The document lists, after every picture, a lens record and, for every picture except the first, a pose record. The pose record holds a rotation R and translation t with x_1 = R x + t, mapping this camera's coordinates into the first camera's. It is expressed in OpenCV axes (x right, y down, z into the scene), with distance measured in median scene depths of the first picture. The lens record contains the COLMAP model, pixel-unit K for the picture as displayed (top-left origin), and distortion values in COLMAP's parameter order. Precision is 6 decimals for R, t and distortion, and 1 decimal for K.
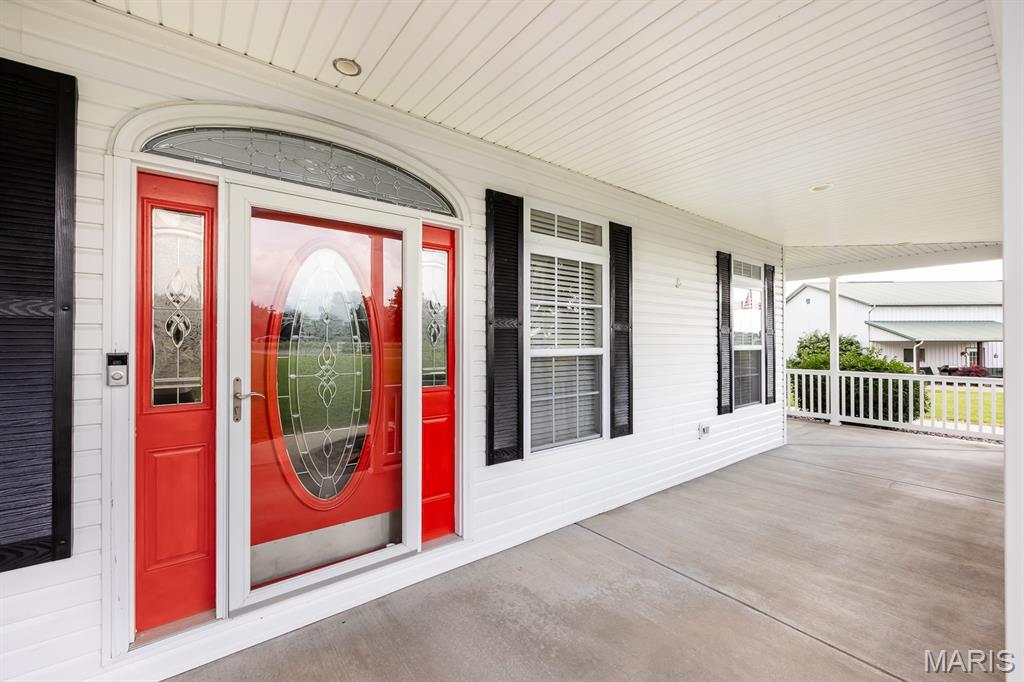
lens RADIAL K [[420.5, 0, 497.6], [0, 420.5, 345.2], [0, 0, 1]] dist [-0.000589, -0.000324]
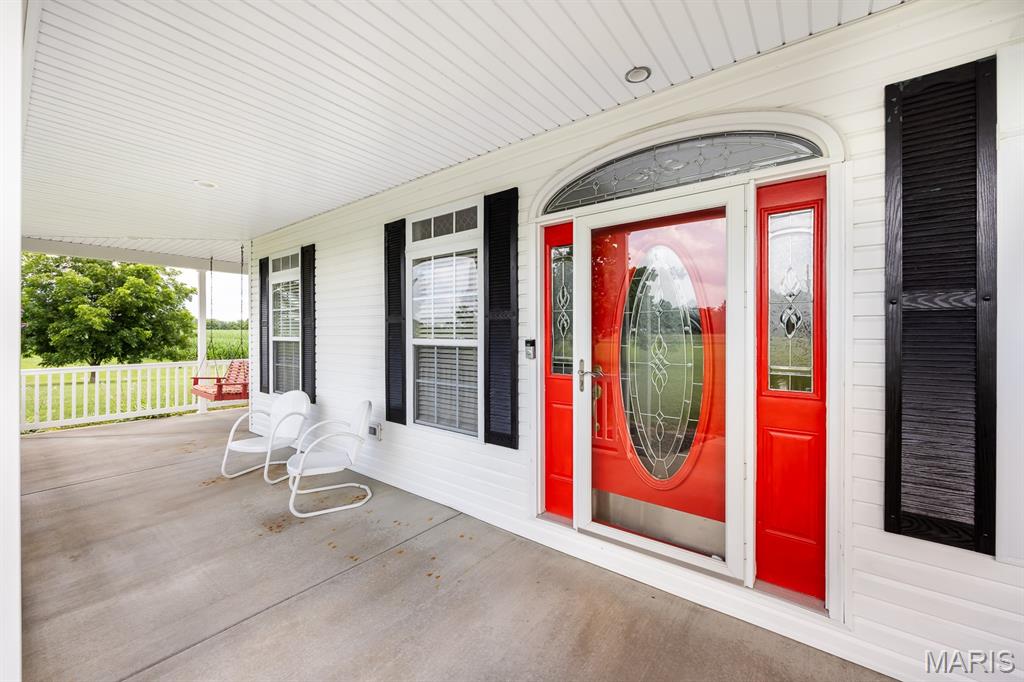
lens RADIAL K [[402.9, 0, 512.0], [0, 402.9, 341.0], [0, 0, 1]] dist [0.006674, 0.000031]
pose [[0.267118, 0.018910, -0.963478, 0.461656], [-0.007656, 0.999818, 0.017500, -0.002161], [0.963634, 0.002701, 0.267214, 0.346498]]
